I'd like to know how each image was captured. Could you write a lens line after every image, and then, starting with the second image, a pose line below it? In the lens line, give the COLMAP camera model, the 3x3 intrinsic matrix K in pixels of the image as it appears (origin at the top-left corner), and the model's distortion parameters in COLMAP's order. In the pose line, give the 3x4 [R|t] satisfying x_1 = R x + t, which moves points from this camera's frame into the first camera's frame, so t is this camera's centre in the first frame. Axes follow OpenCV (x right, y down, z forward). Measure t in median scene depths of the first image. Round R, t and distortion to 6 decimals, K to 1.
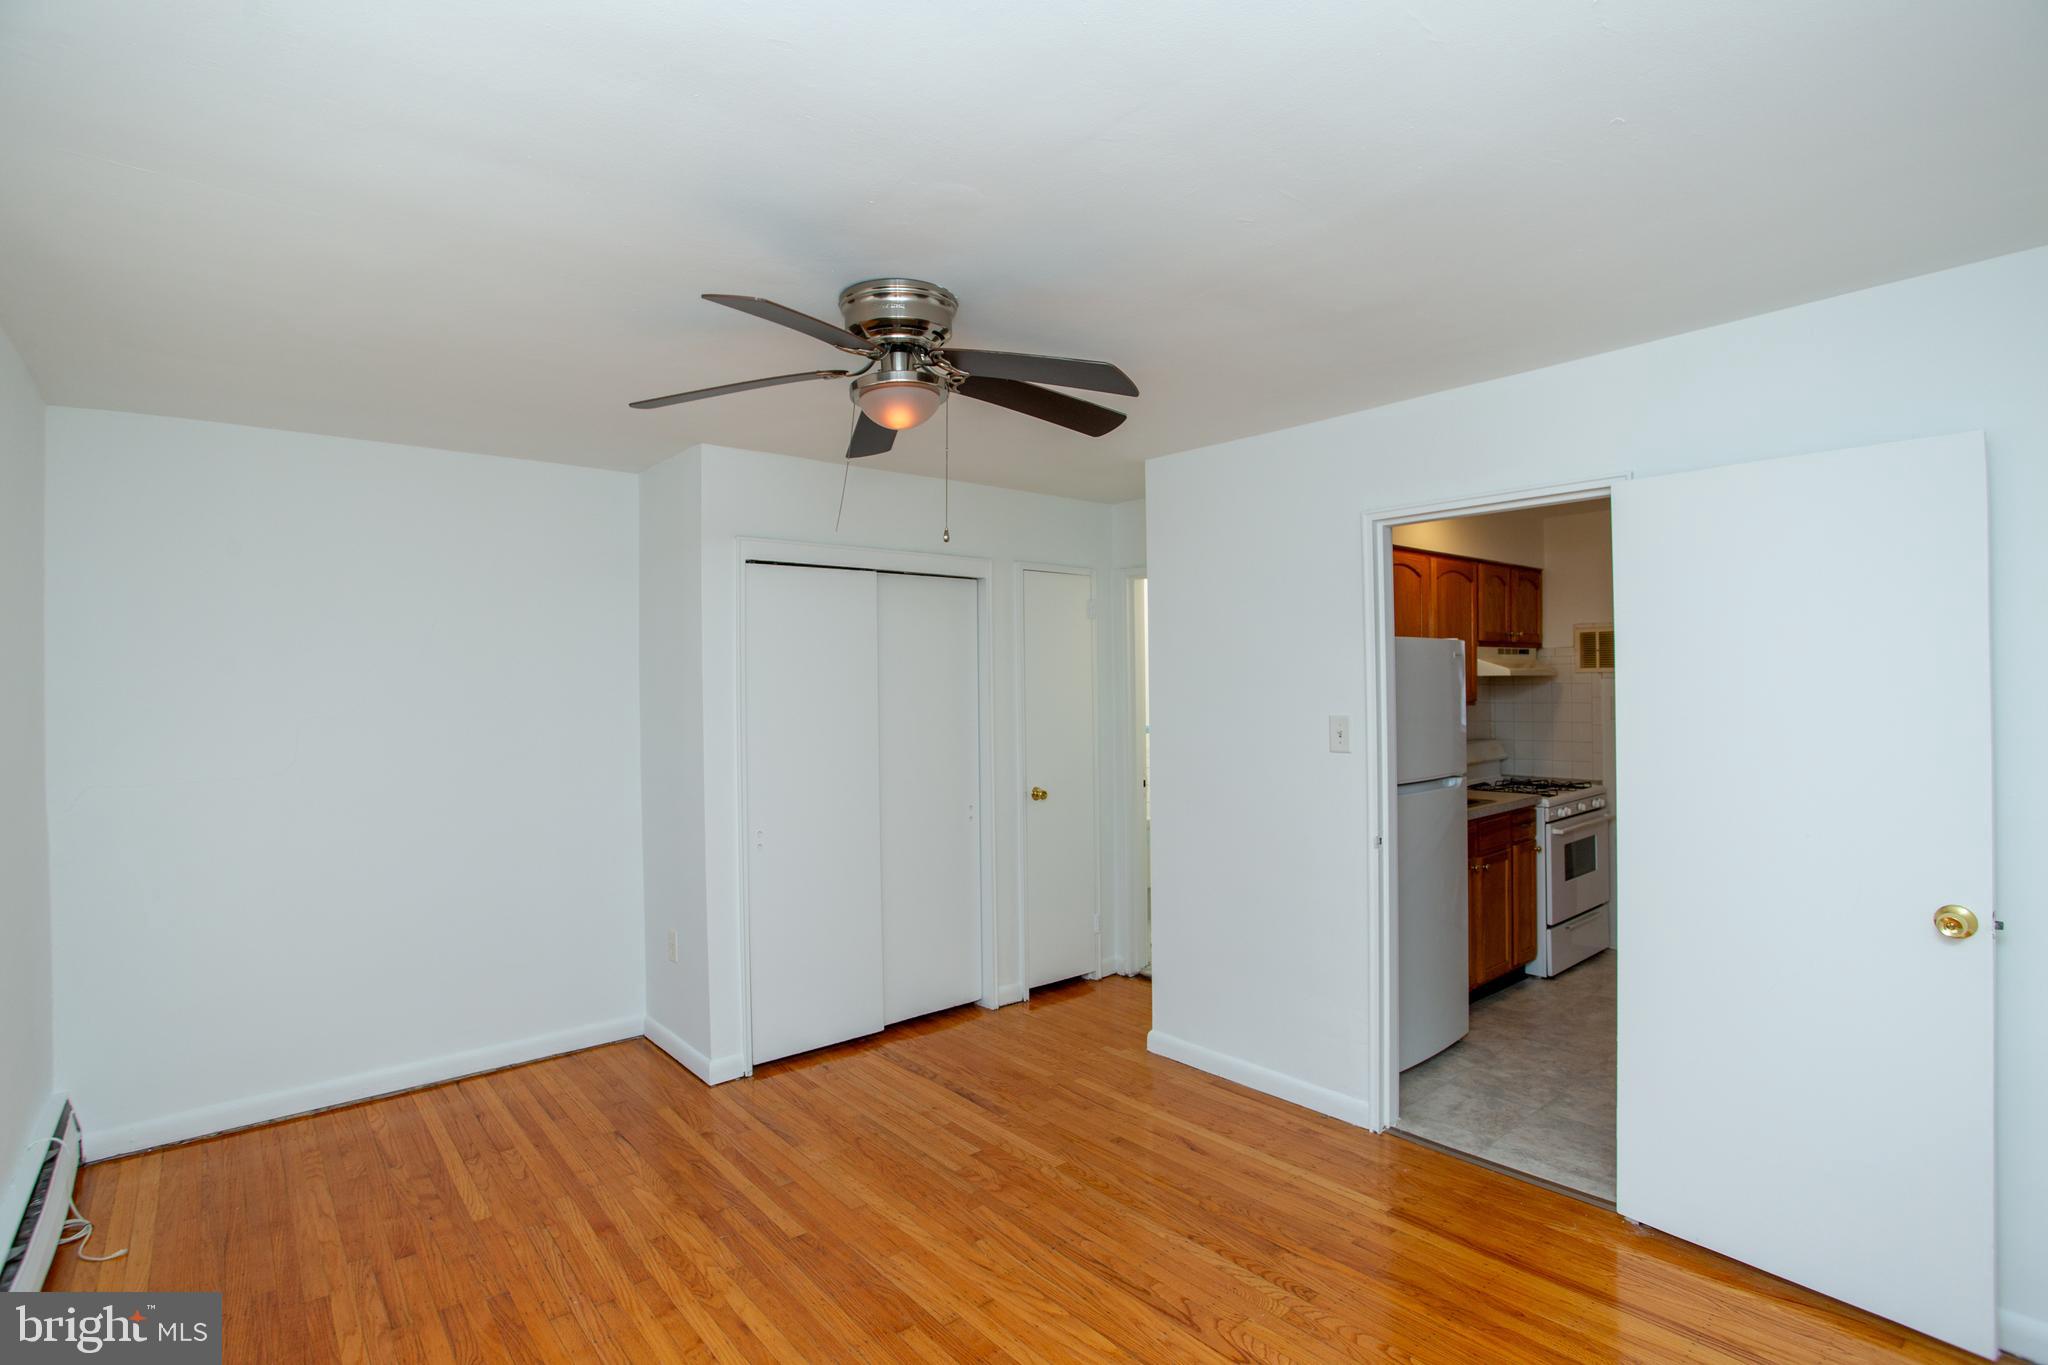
lens RADIAL K [[993.3, 0, 1016.0], [0, 993.3, 676.3], [0, 0, 1]] dist [-0.072871, 0.029551]
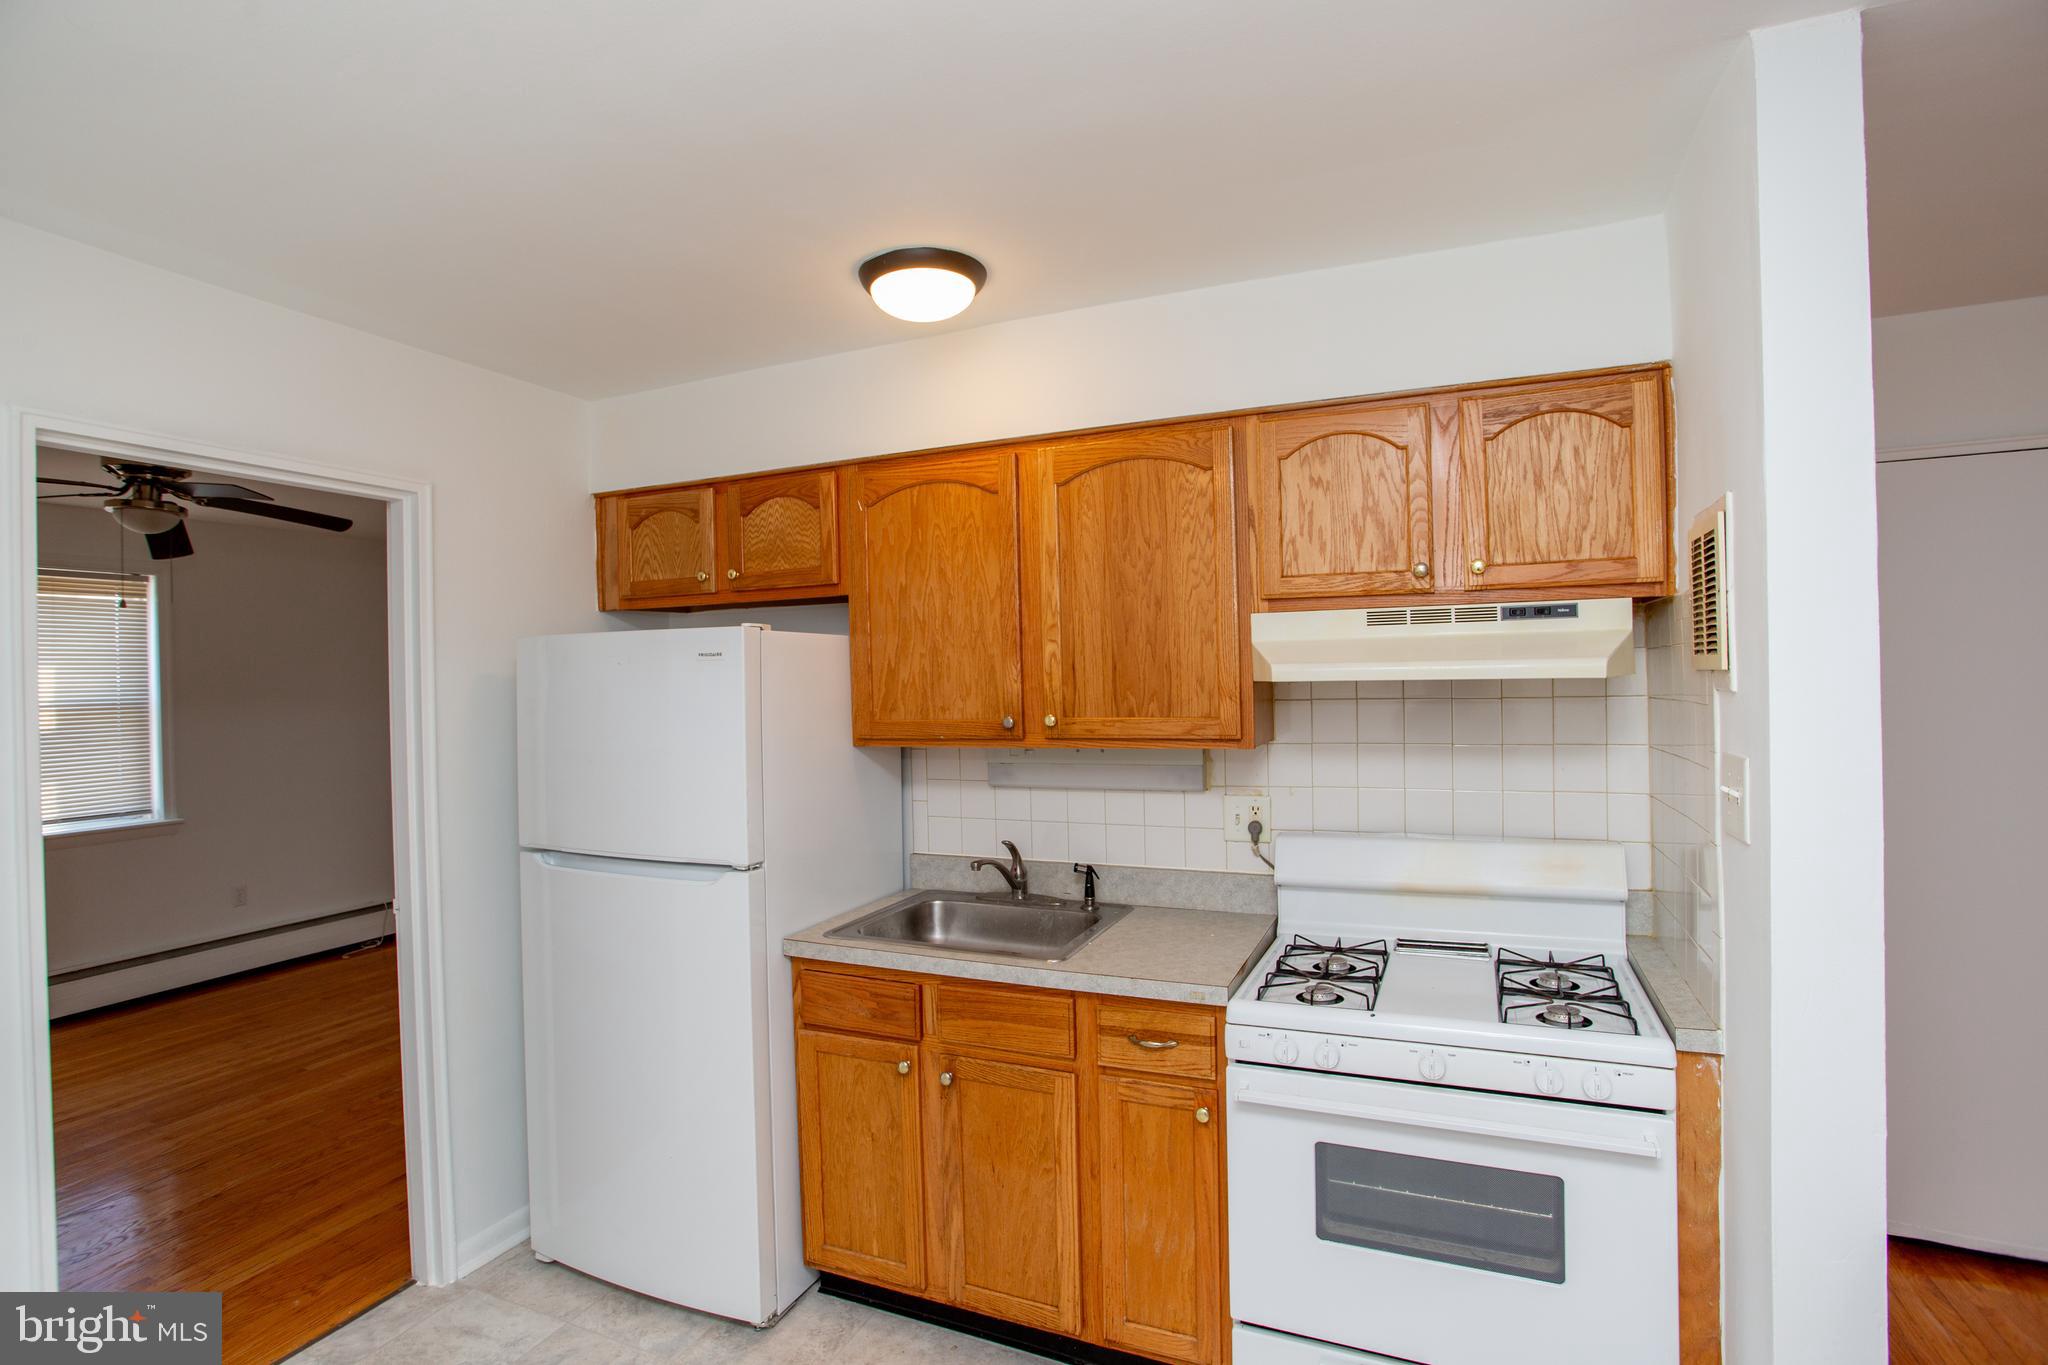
lens RADIAL K [[969.9, 0, 1034.0], [0, 969.9, 683.4], [0, 0, 1]] dist [-0.076142, 0.025693]
pose [[0.448436, 0.006735, -0.893789, 1.275390], [0.017478, 0.999714, 0.016302, -0.012892], [0.893644, -0.022932, 0.448190, 1.138834]]
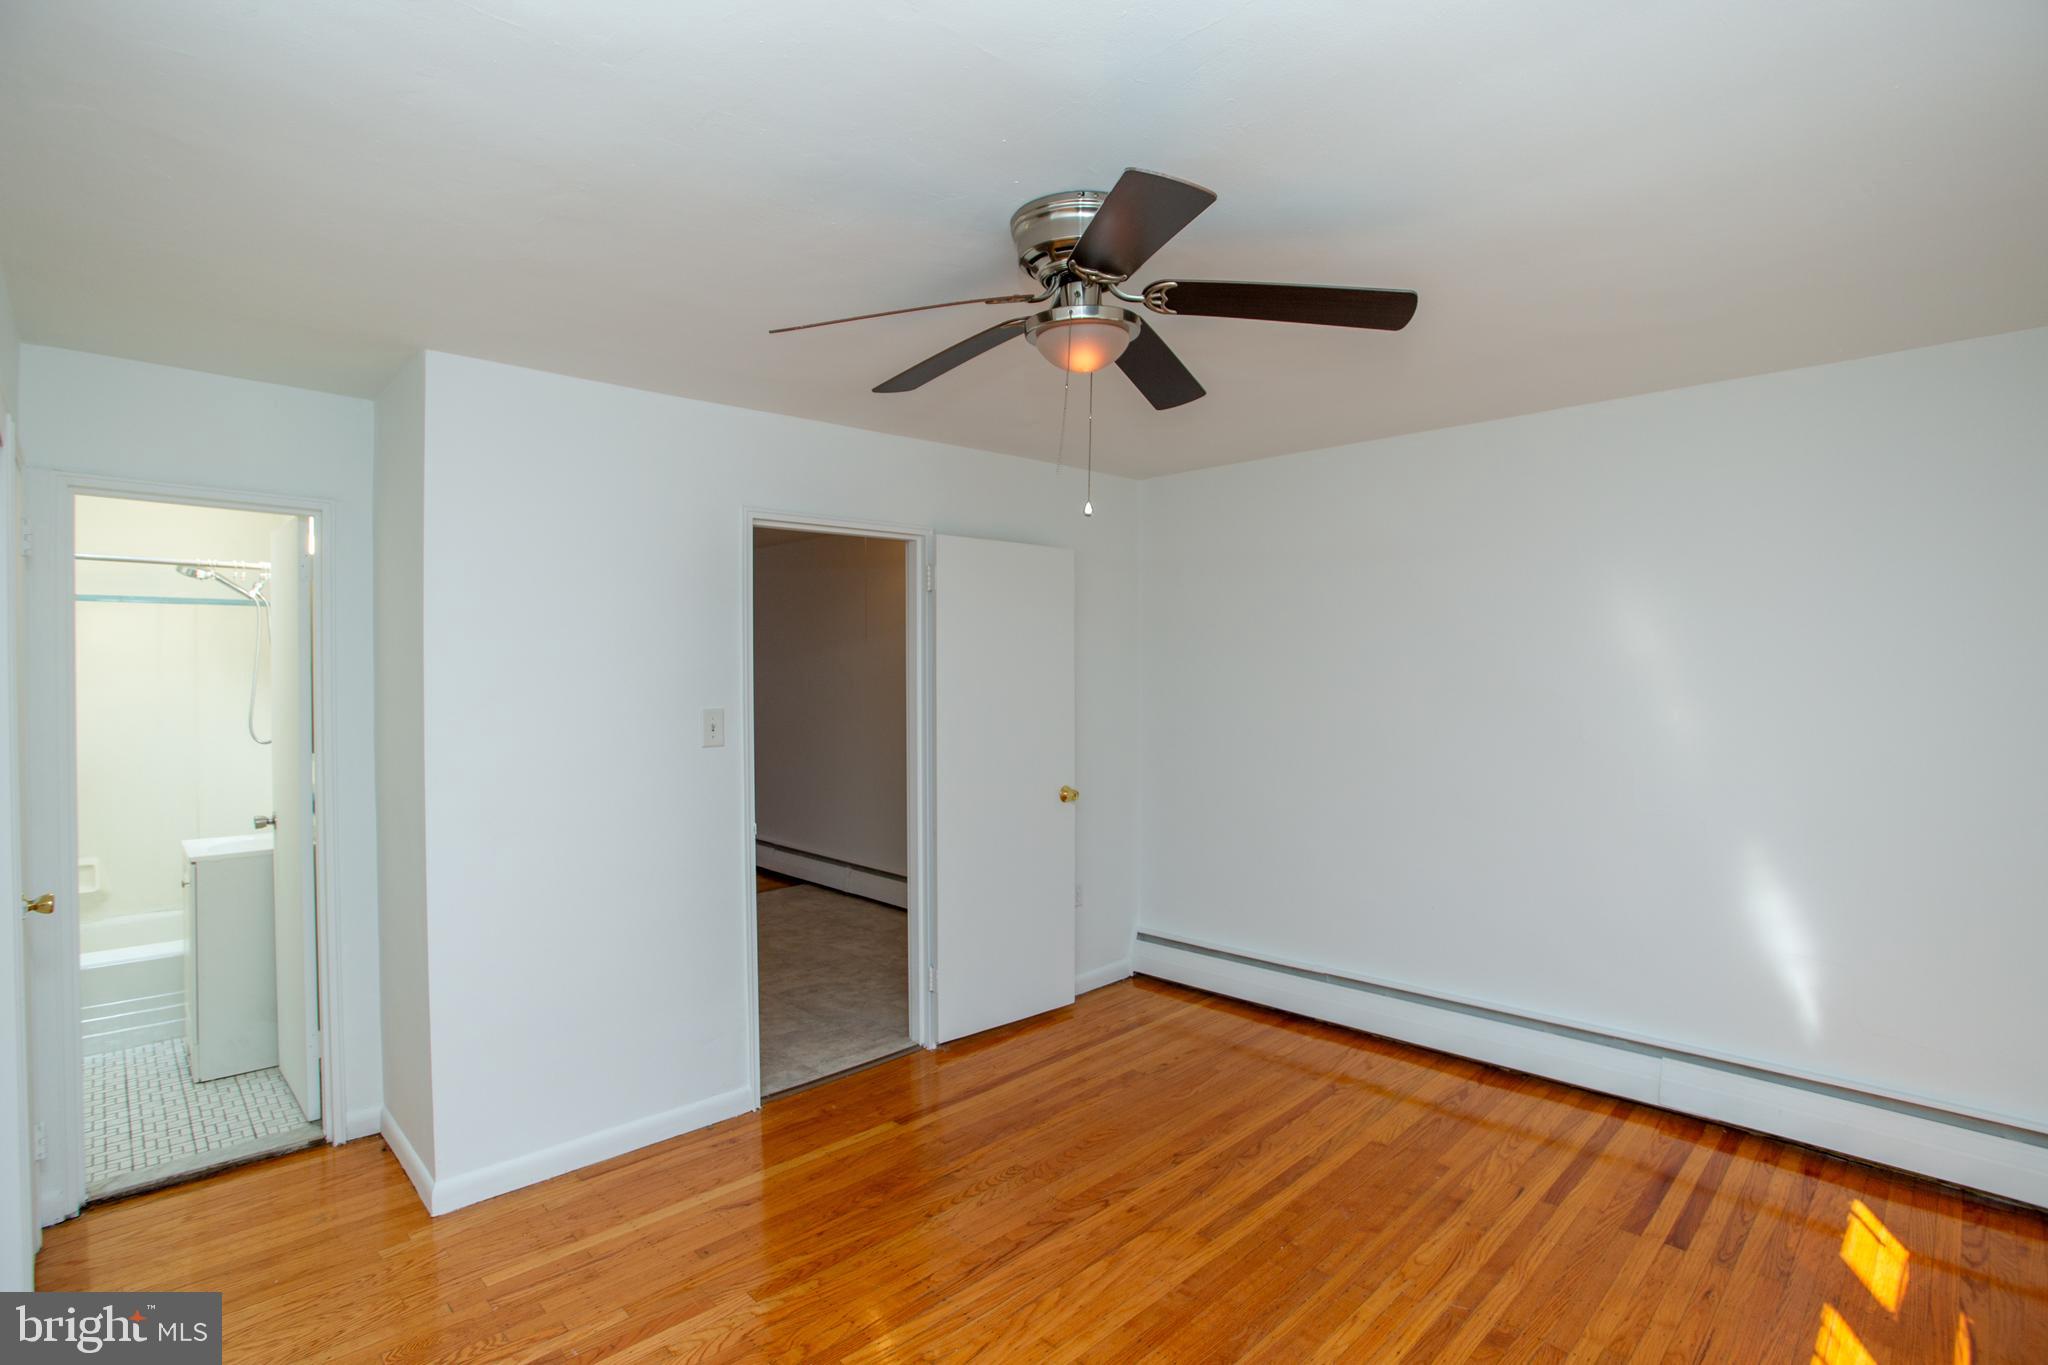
lens RADIAL K [[969.9, 0, 1034.0], [0, 969.9, 683.4], [0, 0, 1]] dist [-0.076142, 0.025693]
pose [[-0.081807, 0.000798, 0.996648, -0.673060], [0.000191, 1.000000, -0.000785, 0.015508], [-0.996648, 0.000126, -0.081807, 0.794812]]
